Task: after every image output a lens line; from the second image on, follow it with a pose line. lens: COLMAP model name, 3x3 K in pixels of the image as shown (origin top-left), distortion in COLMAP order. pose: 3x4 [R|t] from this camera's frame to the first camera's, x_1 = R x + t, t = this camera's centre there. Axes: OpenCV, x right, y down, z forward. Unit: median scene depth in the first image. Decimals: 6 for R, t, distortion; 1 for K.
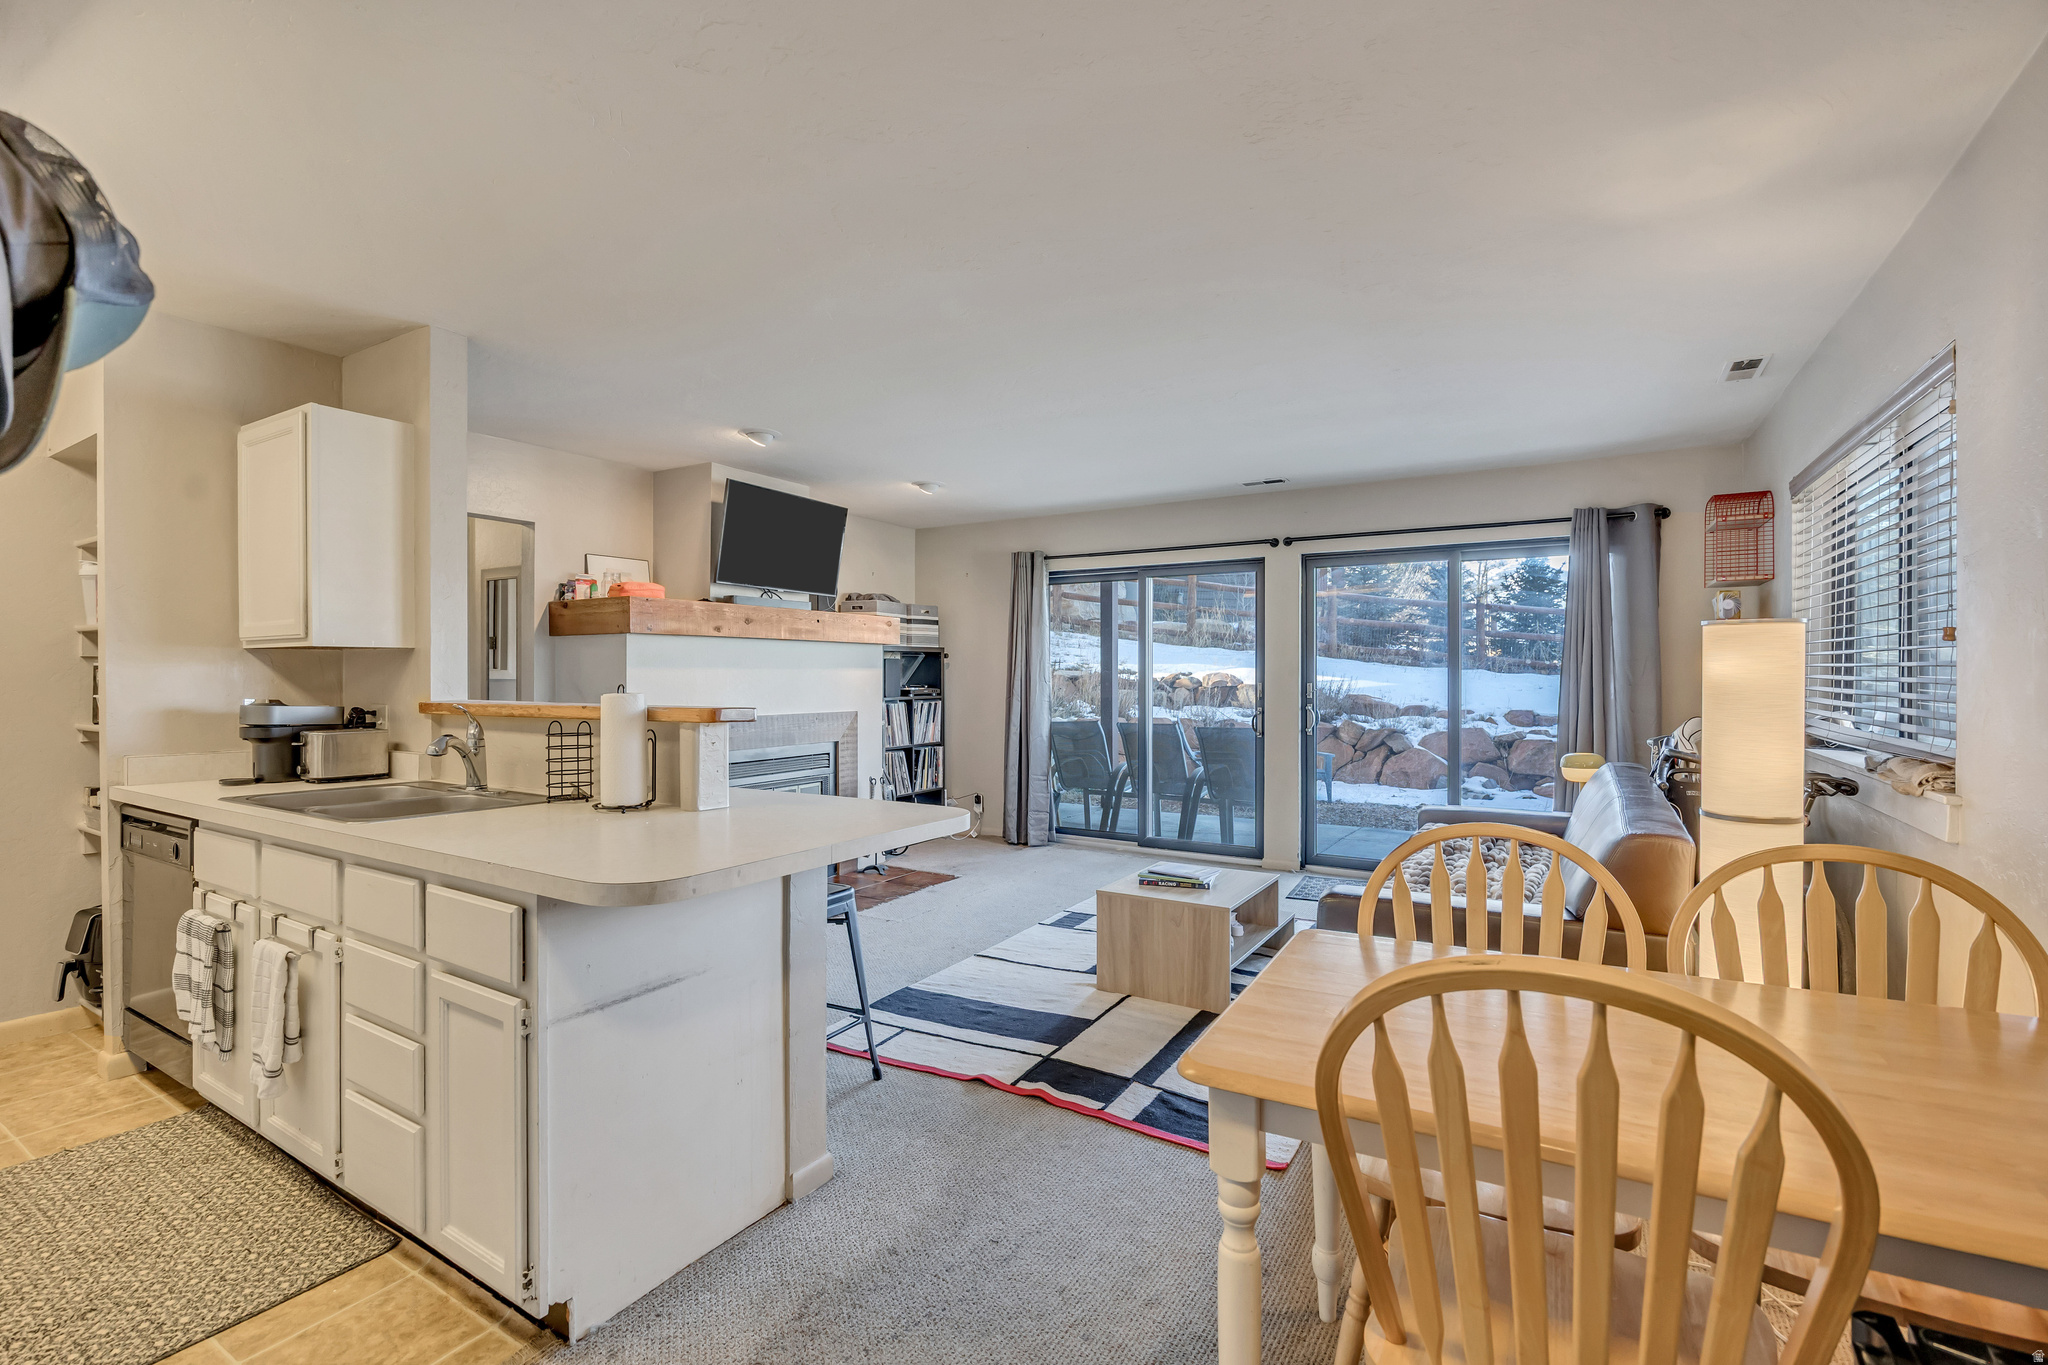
lens RADIAL K [[913.8, 0, 1017.4], [0, 913.8, 674.0], [0, 0, 1]] dist [-0.011482, 0.000356]
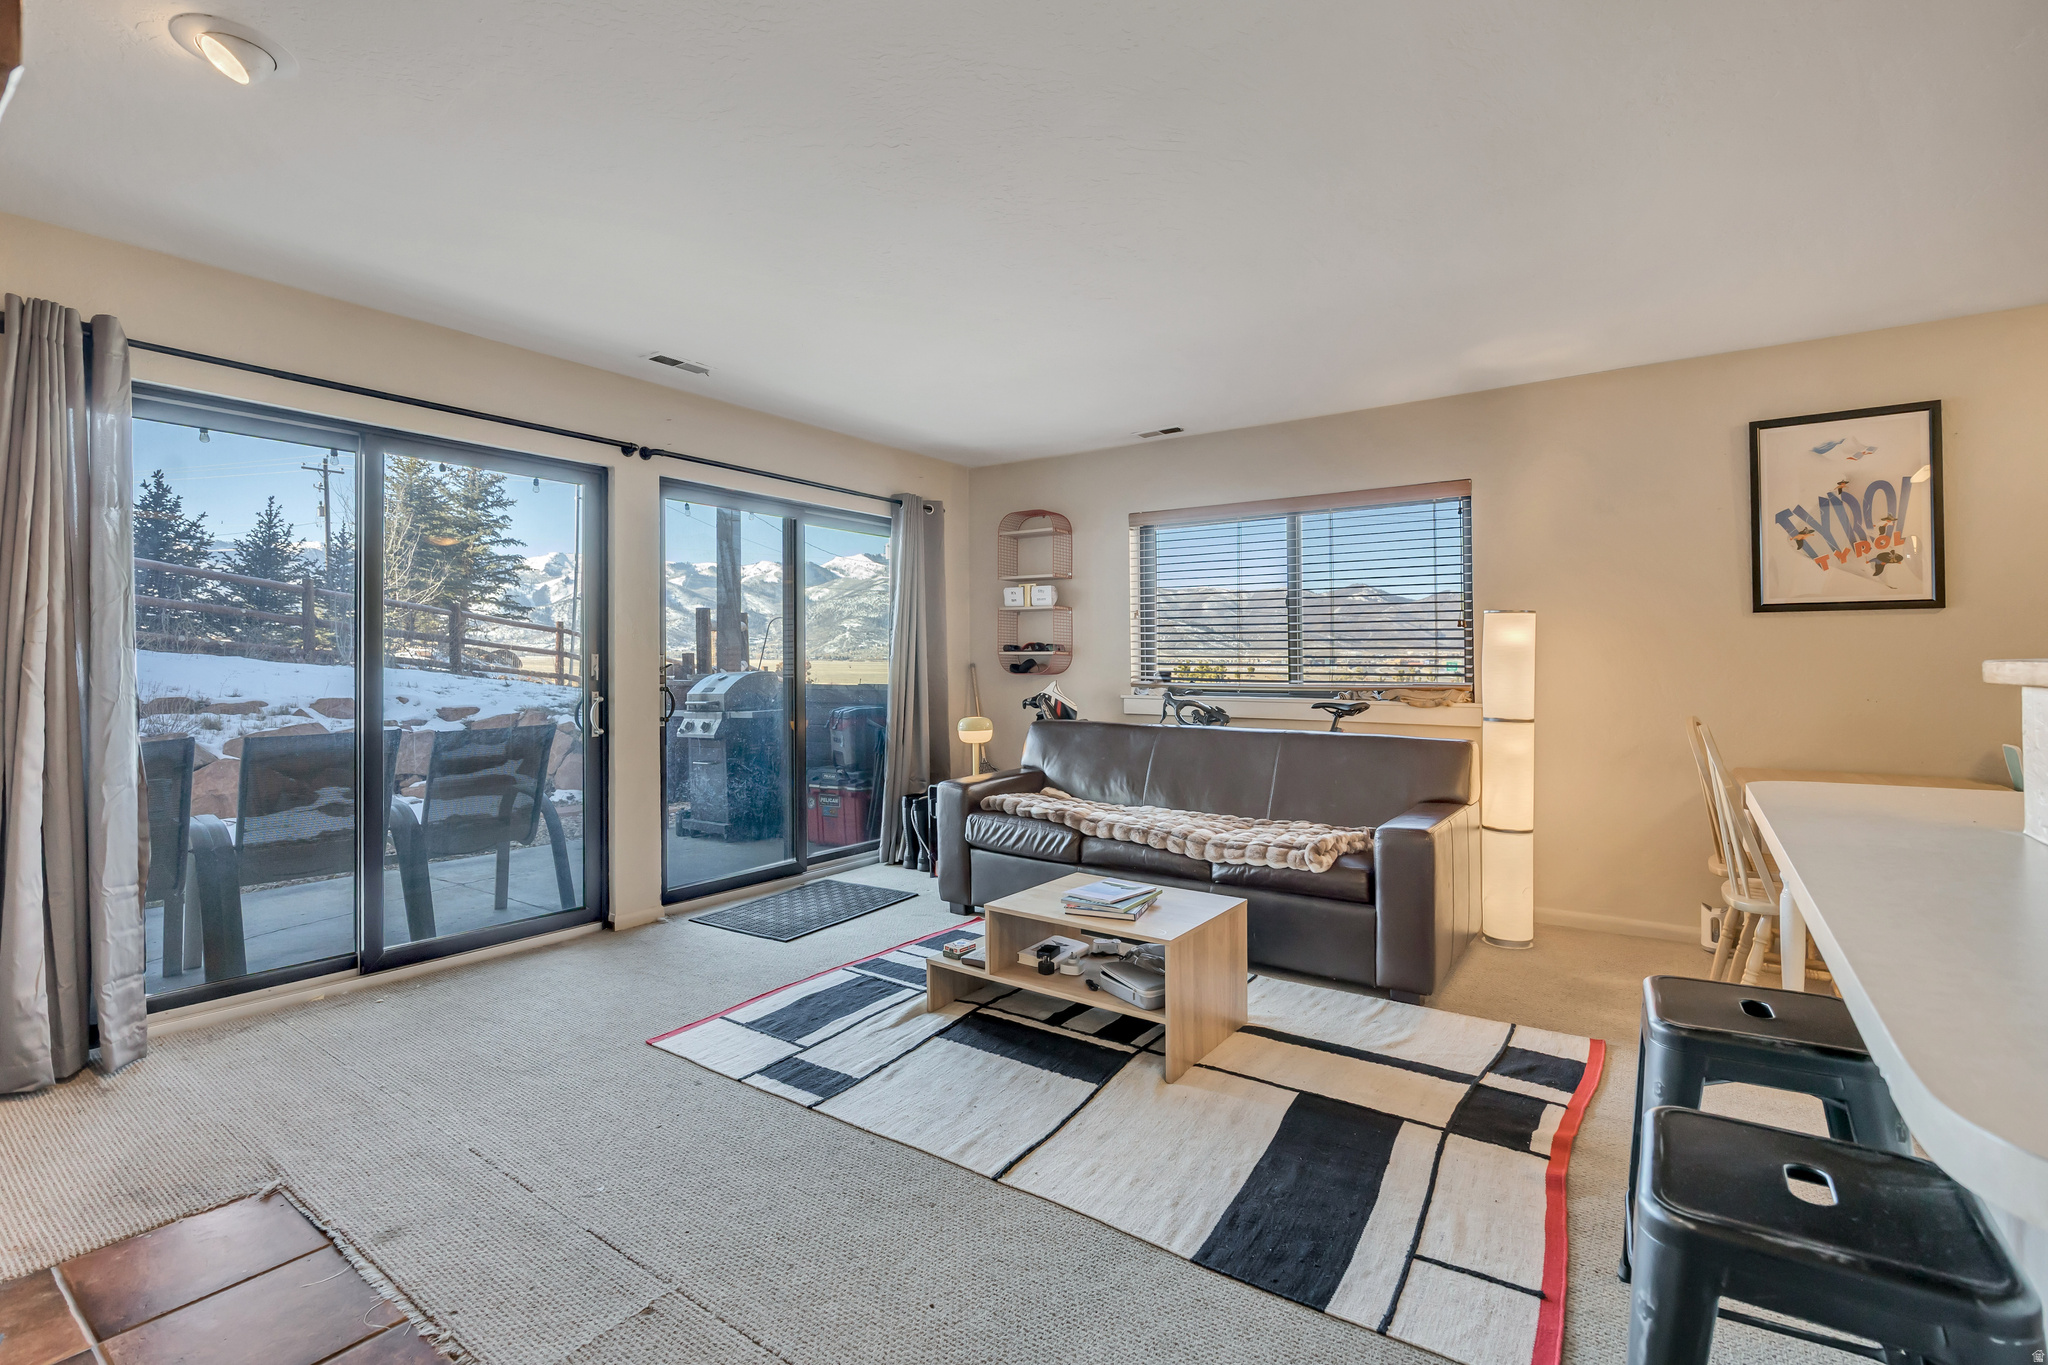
lens RADIAL K [[913.8, 0, 1017.4], [0, 913.8, 674.0], [0, 0, 1]] dist [-0.011482, 0.000356]
pose [[0.070234, -0.012273, 0.997455, -0.675537], [-0.001547, 0.999922, 0.012413, 0.026588], [-0.997529, -0.002415, 0.070209, 1.180006]]
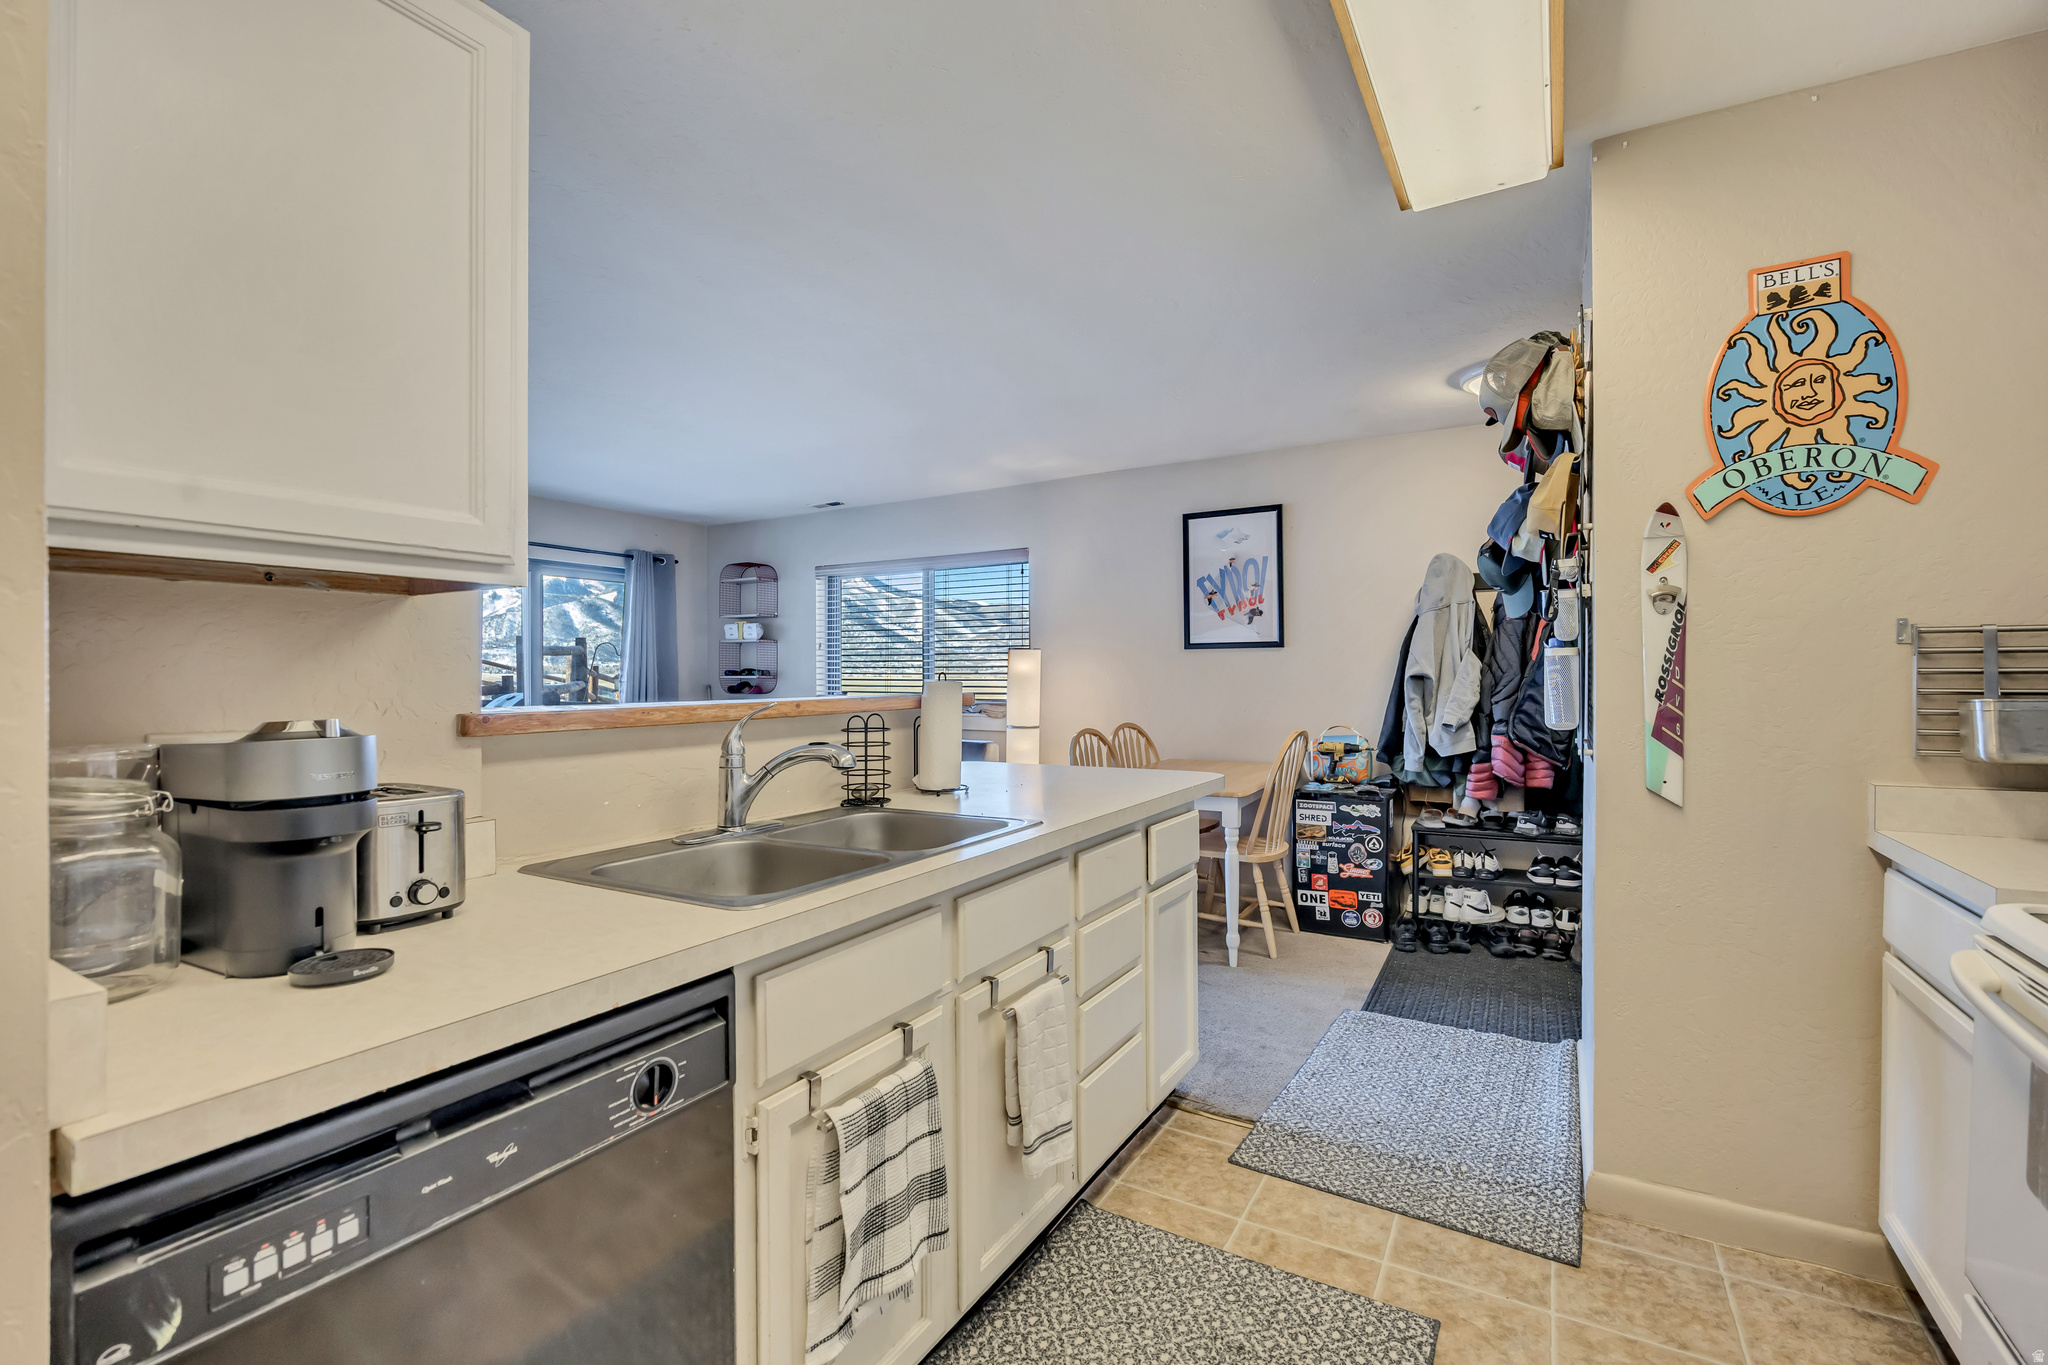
lens RADIAL K [[885.3, 0, 1014.8], [0, 885.3, 695.5], [0, 0, 1]] dist [-0.000324, 0.000085]
pose [[-0.003787, -0.020638, 0.999780, -1.035952], [0.002323, 0.999784, 0.020647, 0.011600], [-0.999990, 0.002401, -0.003738, 0.660083]]
